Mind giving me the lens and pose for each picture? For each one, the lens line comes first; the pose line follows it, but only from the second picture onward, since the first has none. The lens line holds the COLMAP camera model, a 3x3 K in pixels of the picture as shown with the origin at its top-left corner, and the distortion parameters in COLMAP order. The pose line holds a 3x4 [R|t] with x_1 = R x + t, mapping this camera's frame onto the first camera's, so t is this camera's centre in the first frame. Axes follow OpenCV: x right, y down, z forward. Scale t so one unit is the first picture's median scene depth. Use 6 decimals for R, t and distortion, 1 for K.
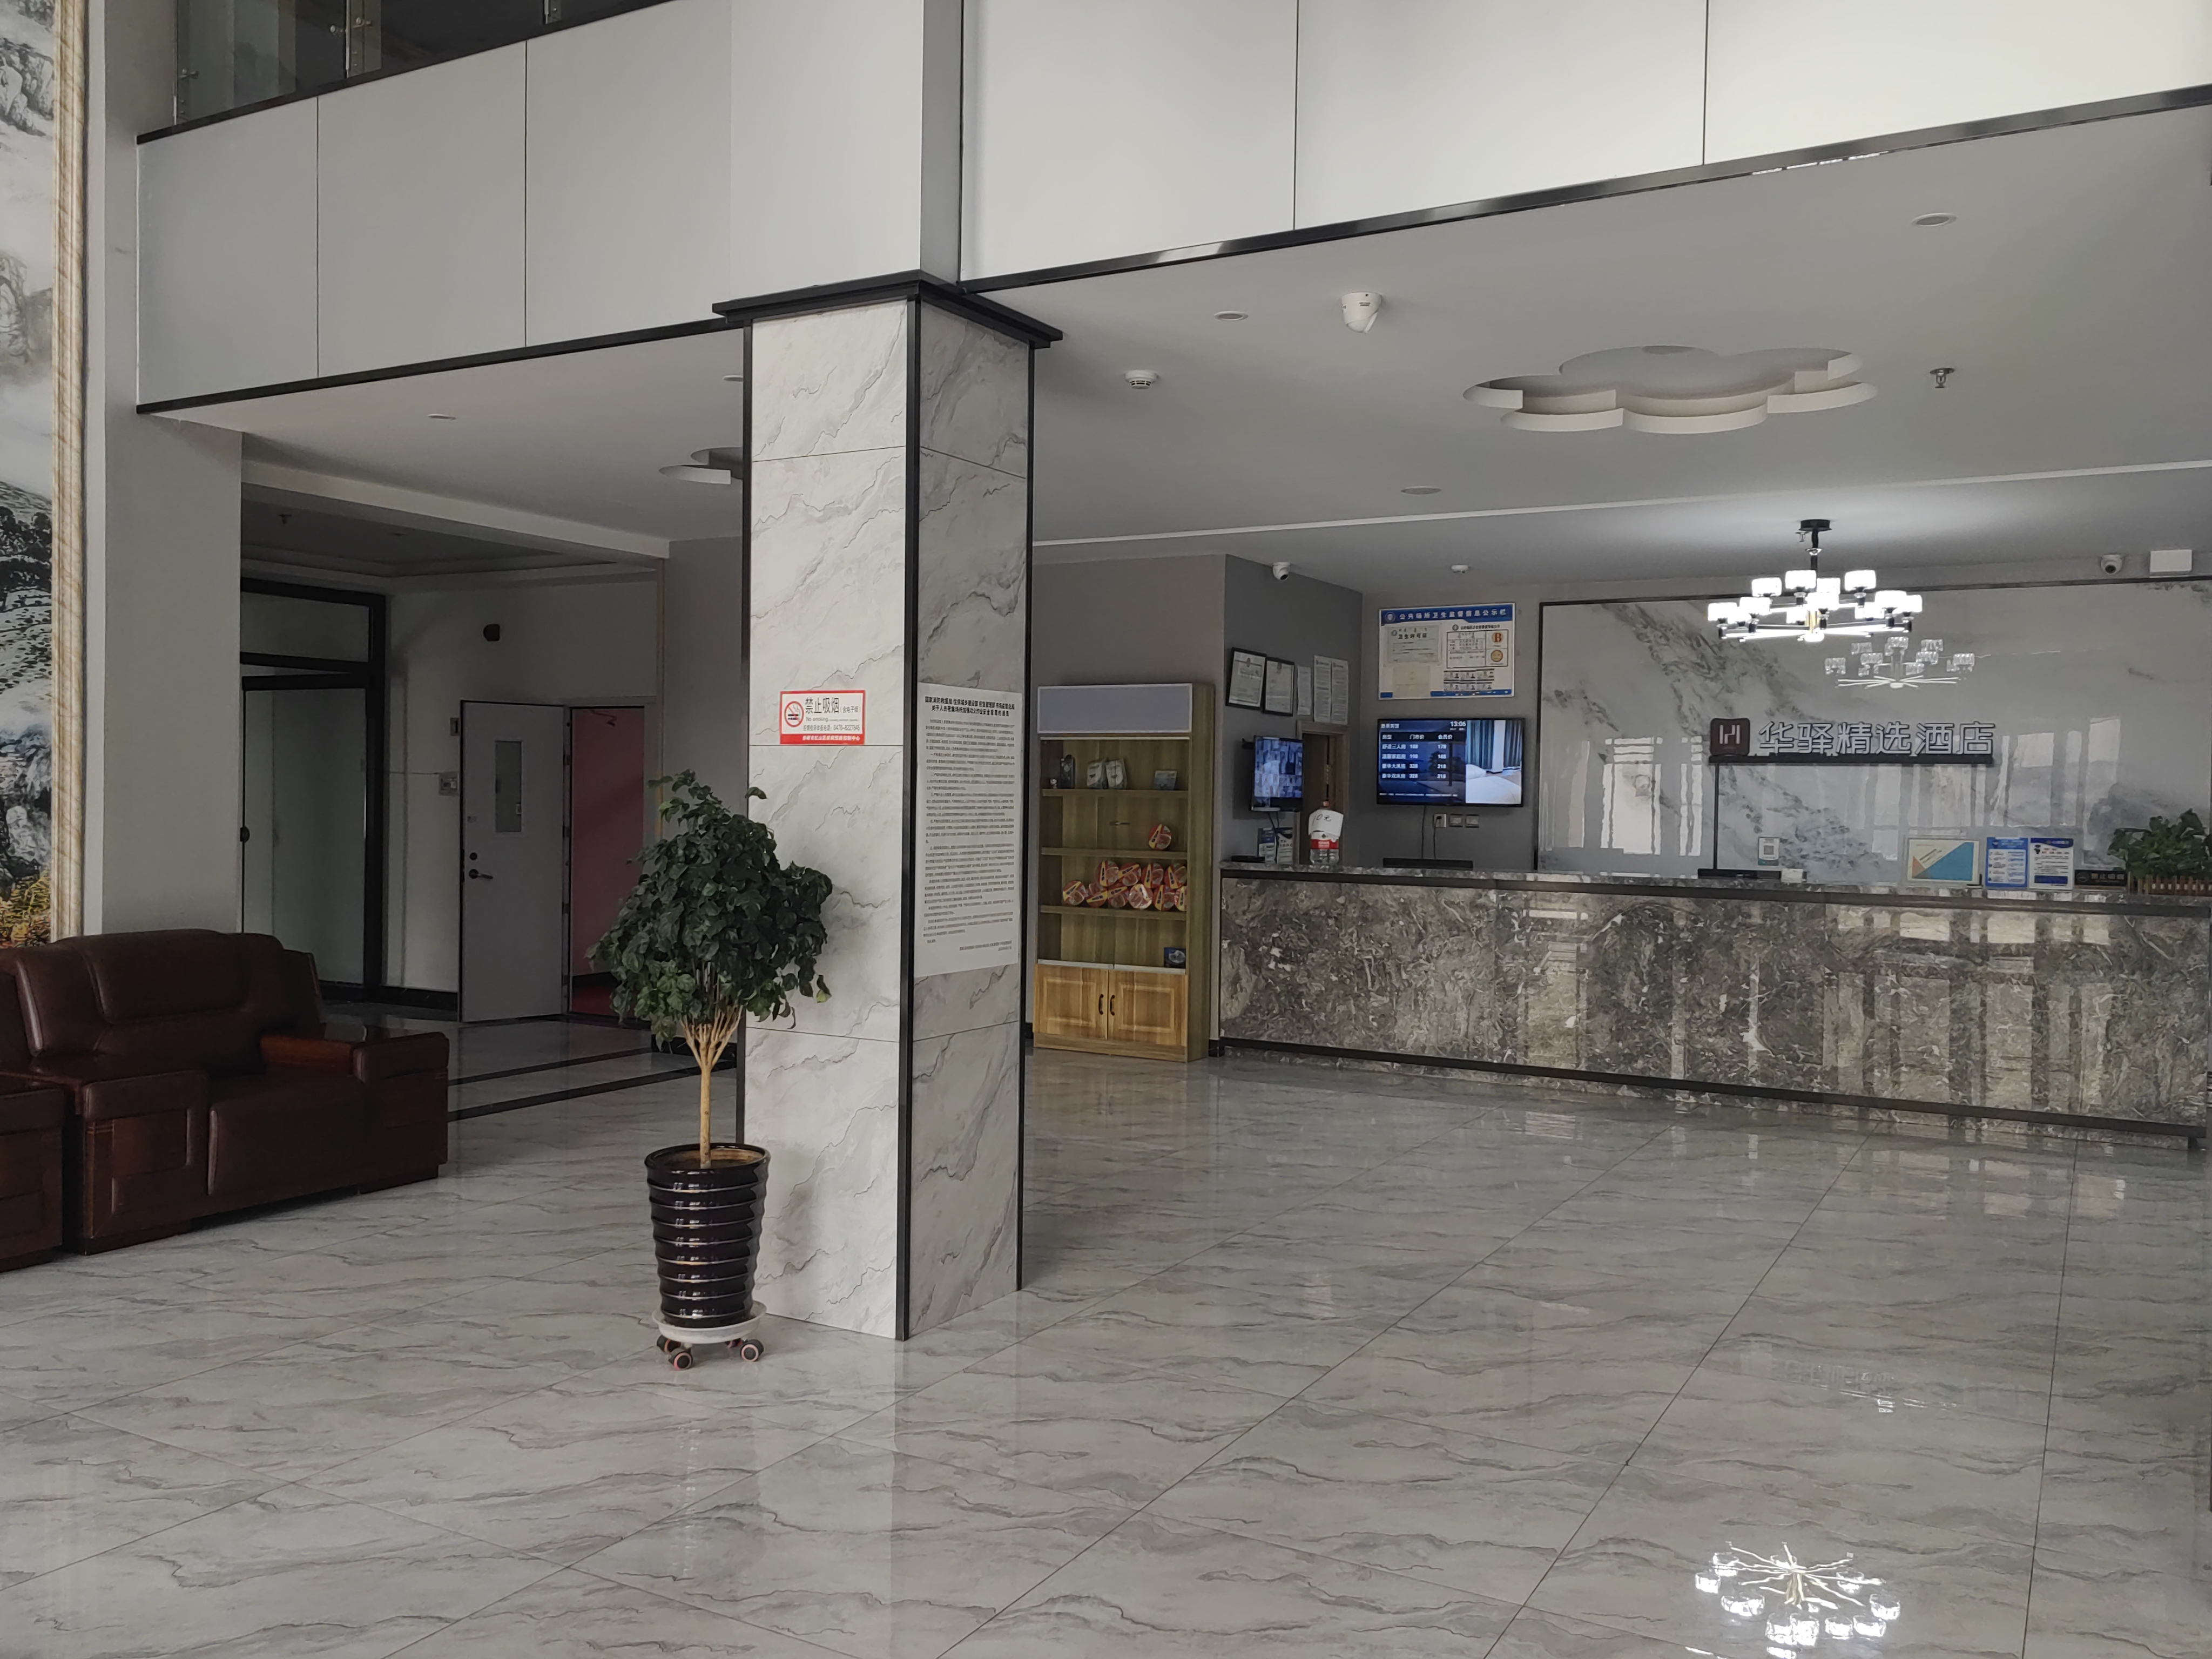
lens RADIAL K [[1773.2, 0, 1092.2], [0, 1773.2, 813.0], [0, 0, 1]] dist [0.041424, -0.036943]
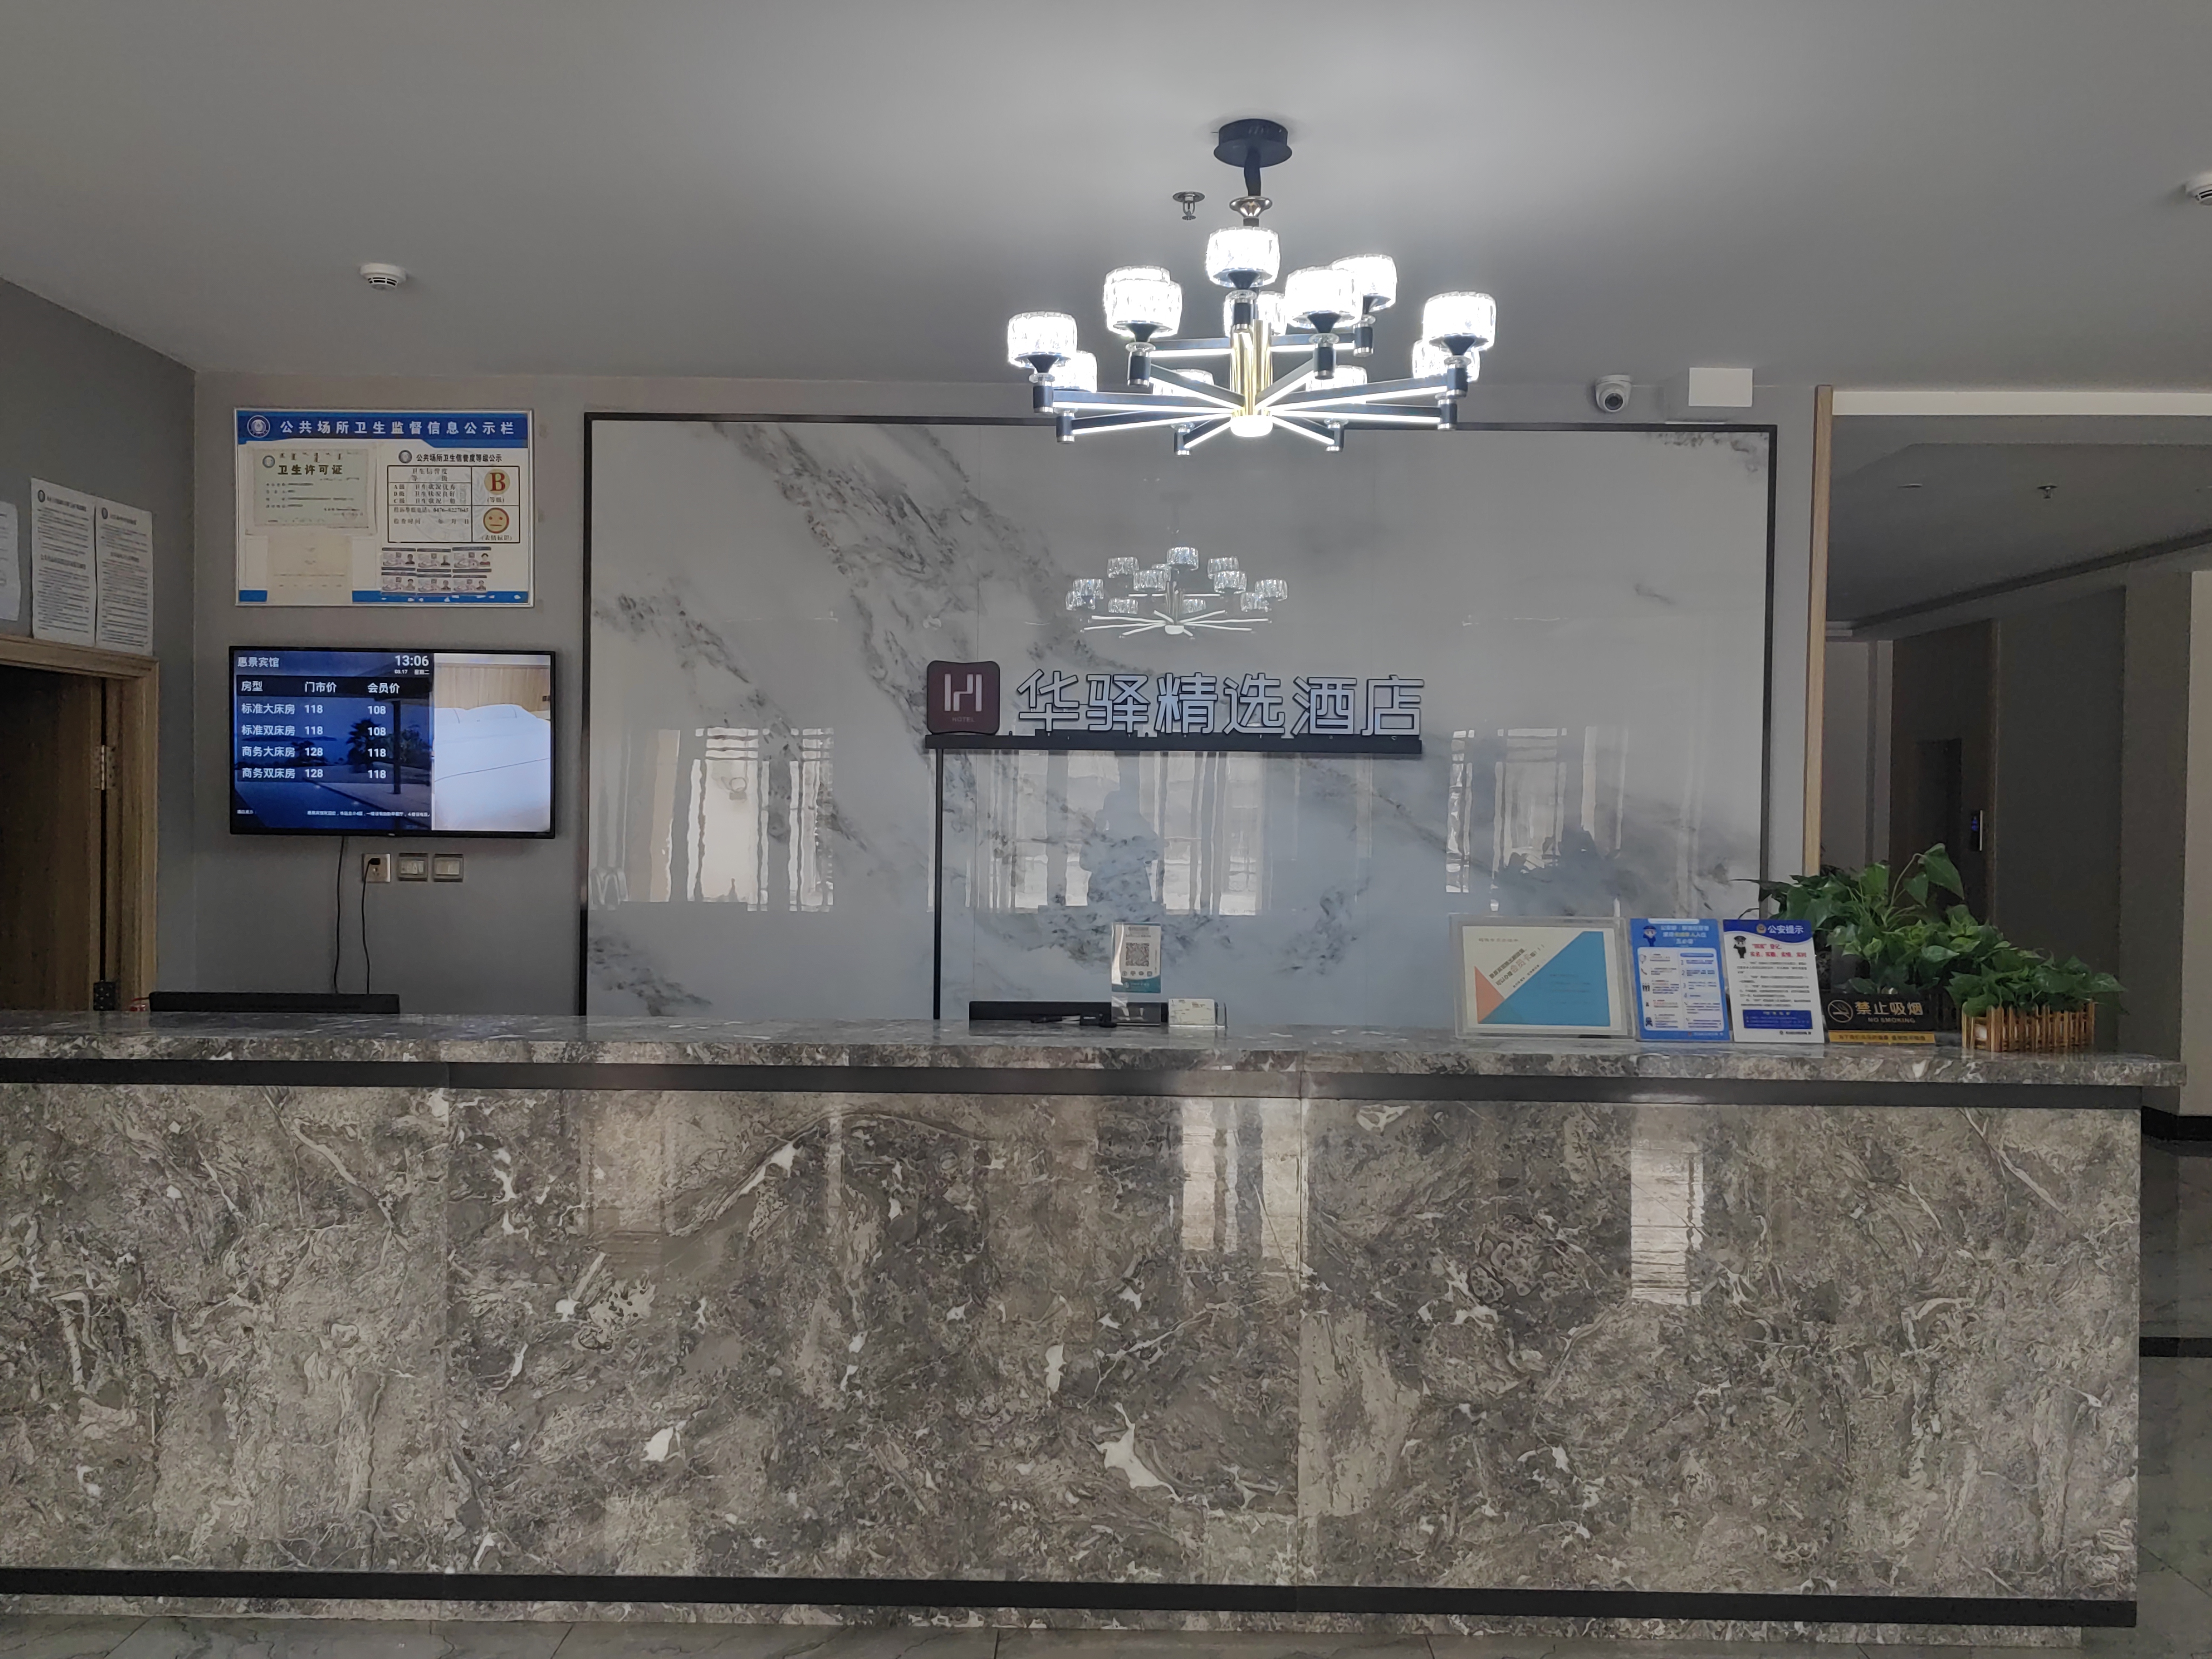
lens RADIAL K [[1773.2, 0, 1086.7], [0, 1773.2, 822.6], [0, 0, 1]] dist [0.041424, -0.036943]
pose [[0.876212, -0.009966, 0.481822, 0.164095], [0.007719, 0.999948, 0.006646, -0.011490], [-0.481864, -0.002104, 0.876244, 0.612033]]
